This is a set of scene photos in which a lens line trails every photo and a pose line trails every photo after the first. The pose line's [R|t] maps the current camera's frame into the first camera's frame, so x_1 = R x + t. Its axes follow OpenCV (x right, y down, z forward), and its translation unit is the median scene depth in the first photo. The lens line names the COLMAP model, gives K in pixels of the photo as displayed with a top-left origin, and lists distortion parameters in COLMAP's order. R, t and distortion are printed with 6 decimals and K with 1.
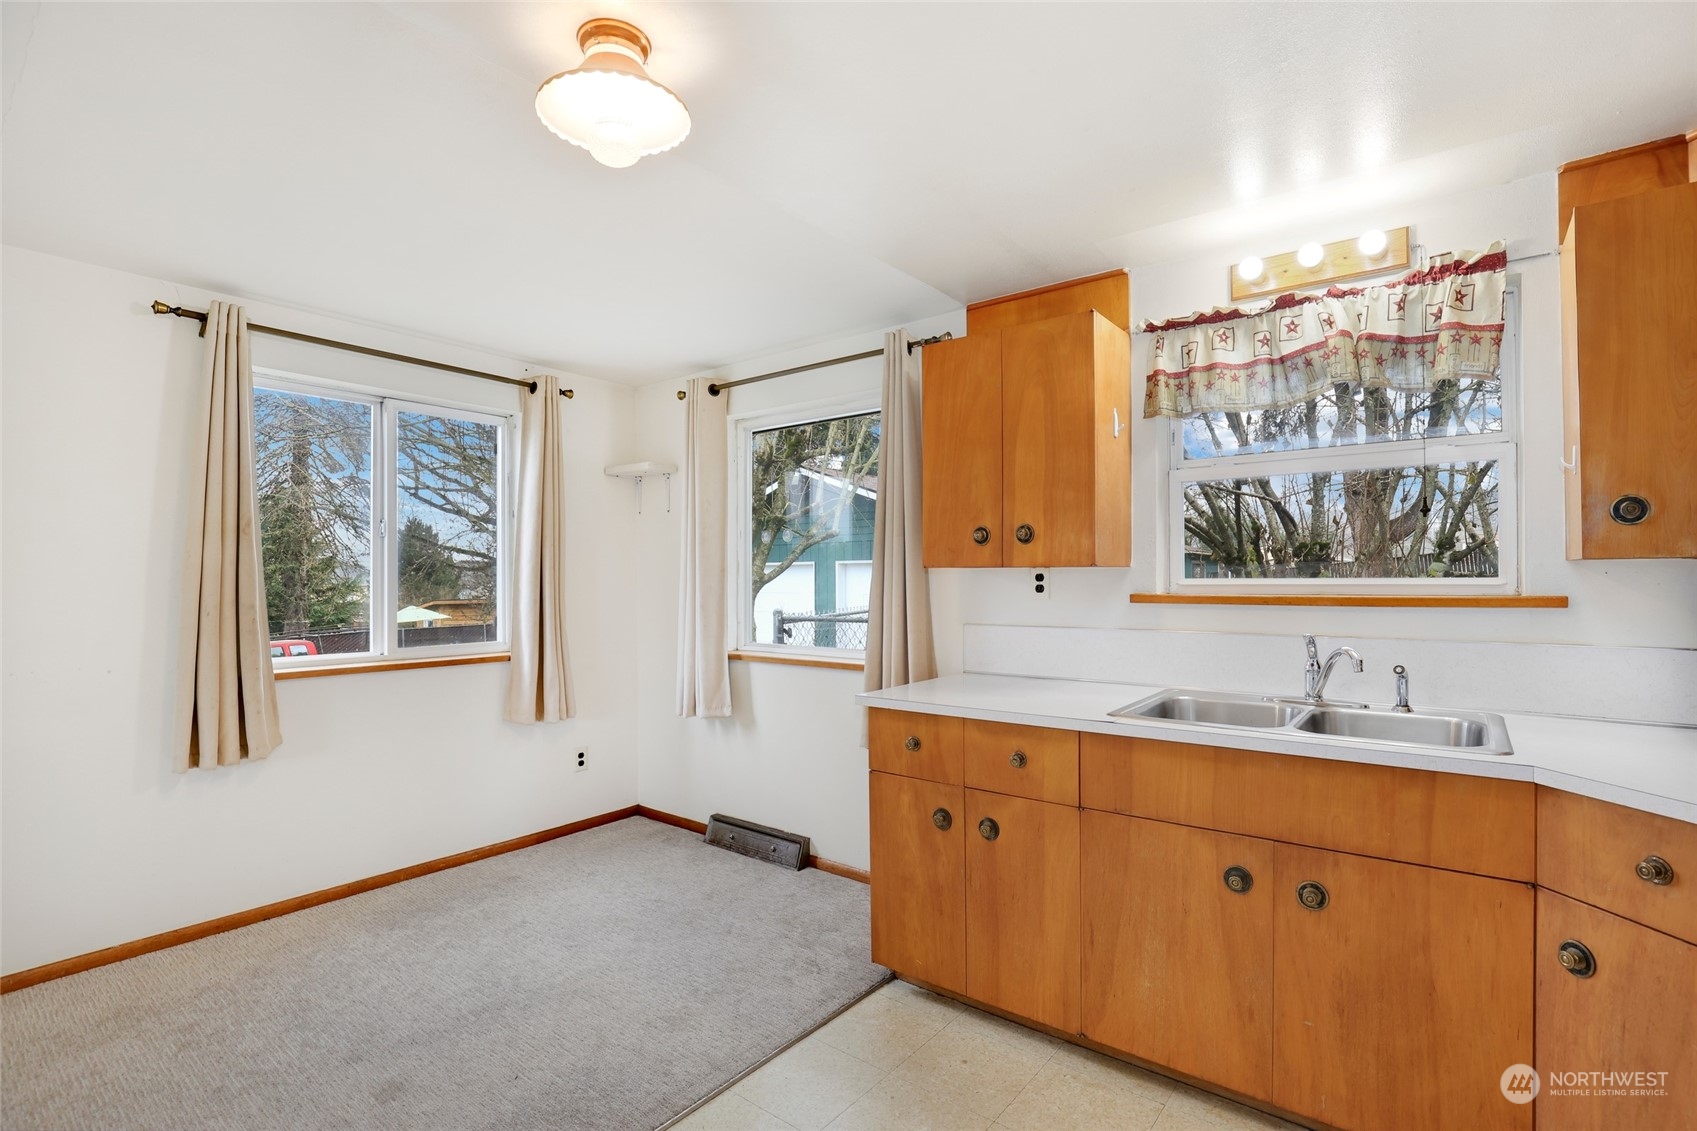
lens RADIAL K [[789.6, 0, 849.0], [0, 789.6, 573.9], [0, 0, 1]] dist [-0.023924, 0.000939]
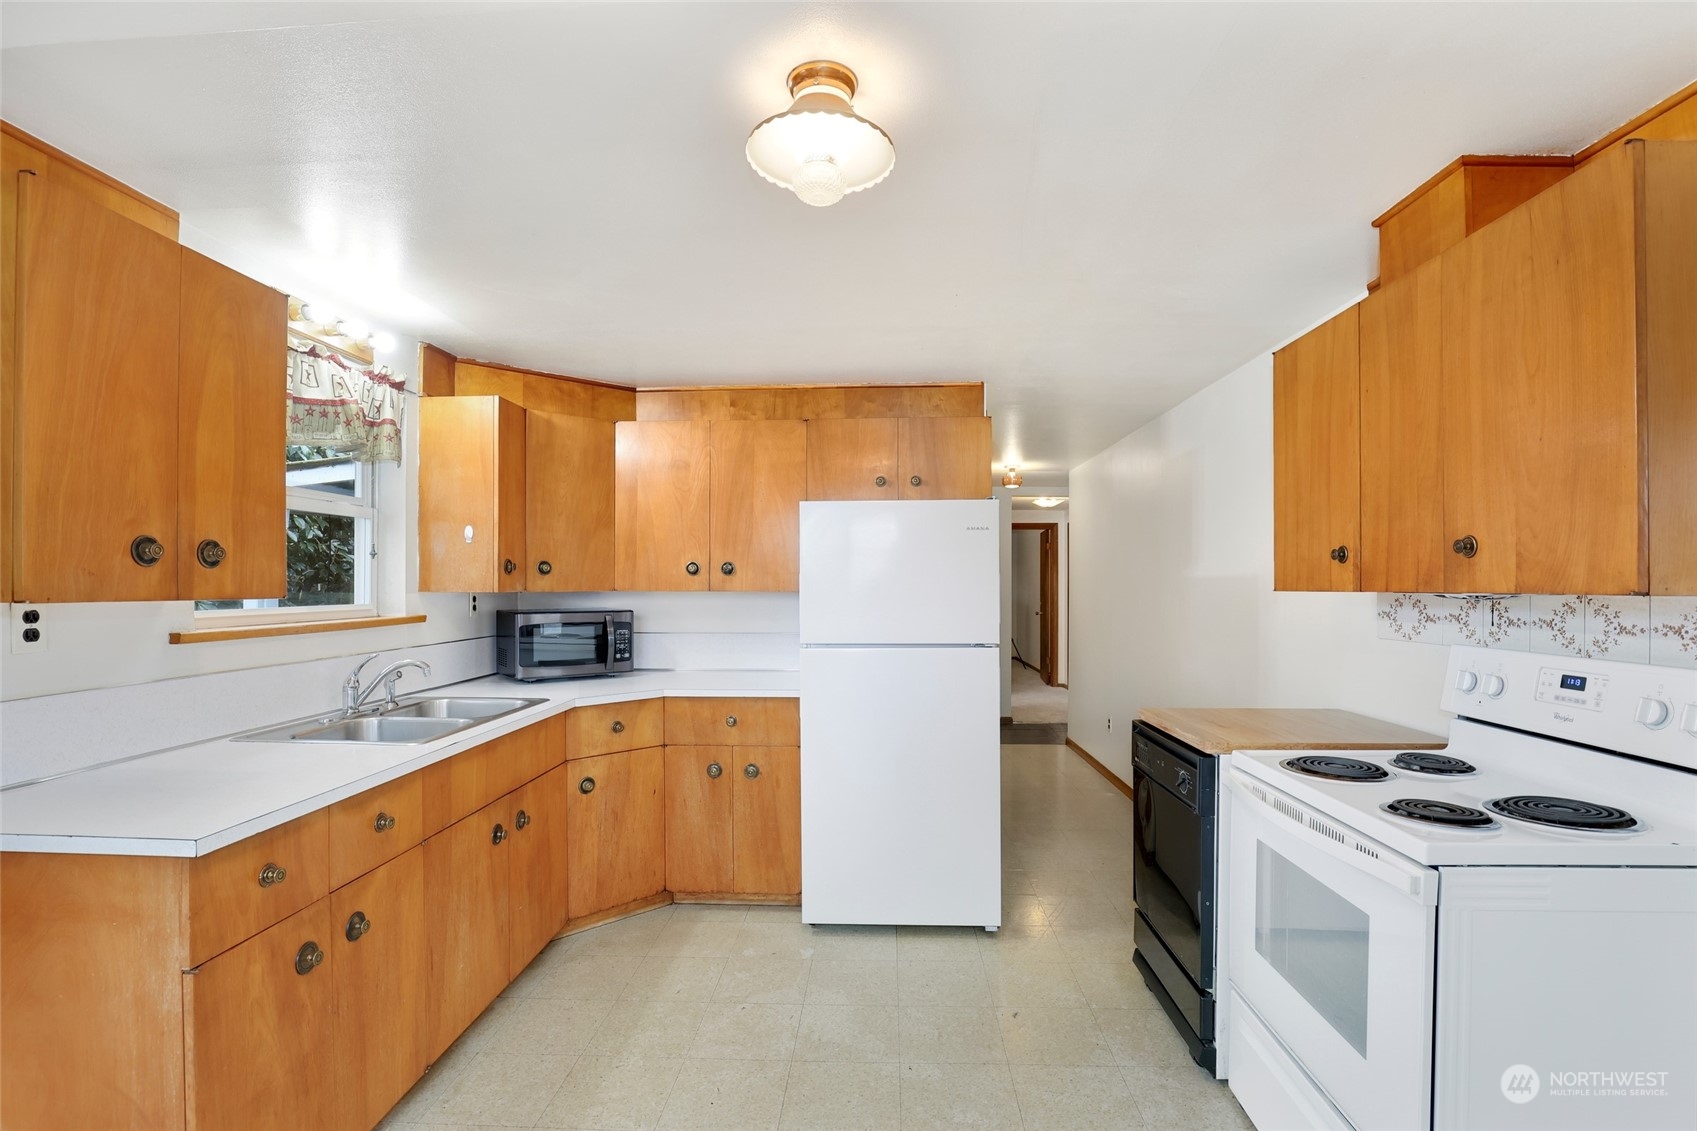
lens RADIAL K [[784.2, 0, 847.3], [0, 784.2, 591.5], [0, 0, 1]] dist [-0.020846, 0.000285]
pose [[-0.578320, -0.003576, 0.815802, -0.724207], [-0.000363, 0.999991, 0.004126, -0.021536], [-0.815810, 0.002090, -0.578316, 1.002371]]
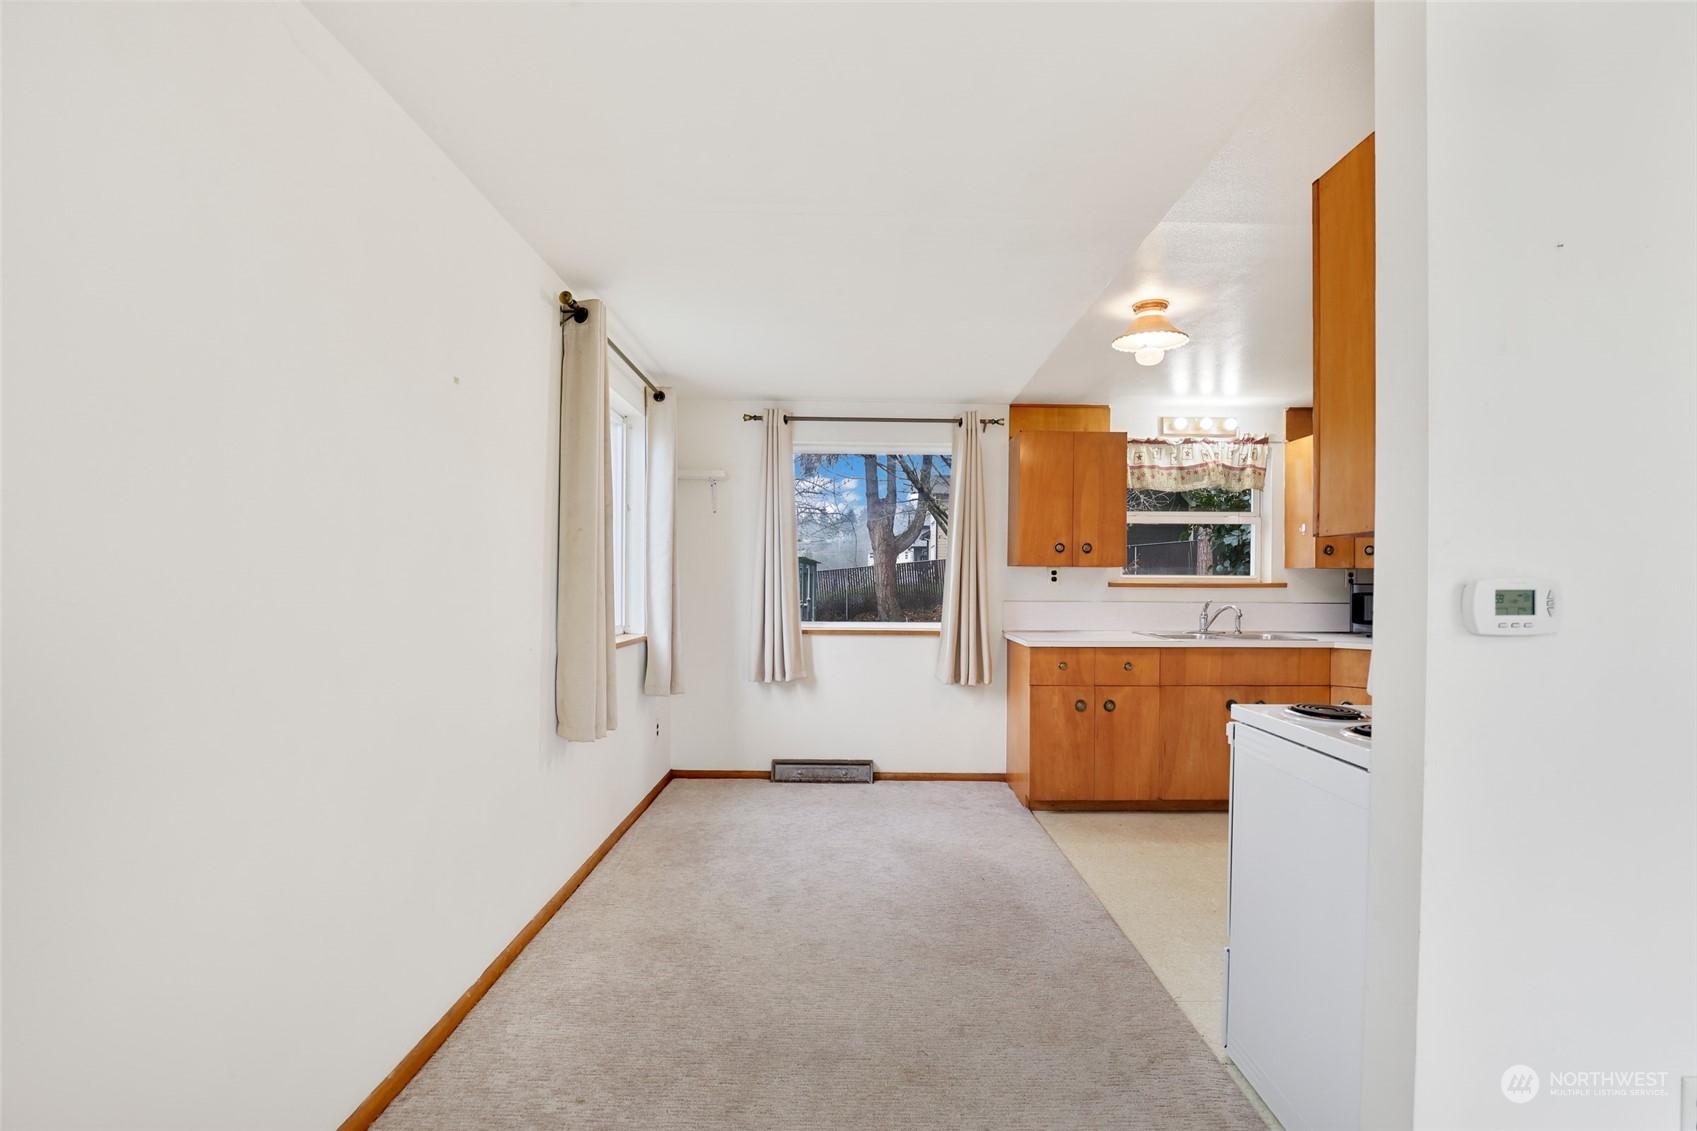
lens RADIAL K [[805.4, 0, 847.6], [0, 805.4, 574.0], [0, 0, 1]] dist [-0.023253, 0.001195]
pose [[0.784420, 0.014289, 0.620066, -1.438271], [-0.014508, 0.999884, -0.004688, 0.026607], [-0.620061, -0.005318, 0.784536, -0.108250]]
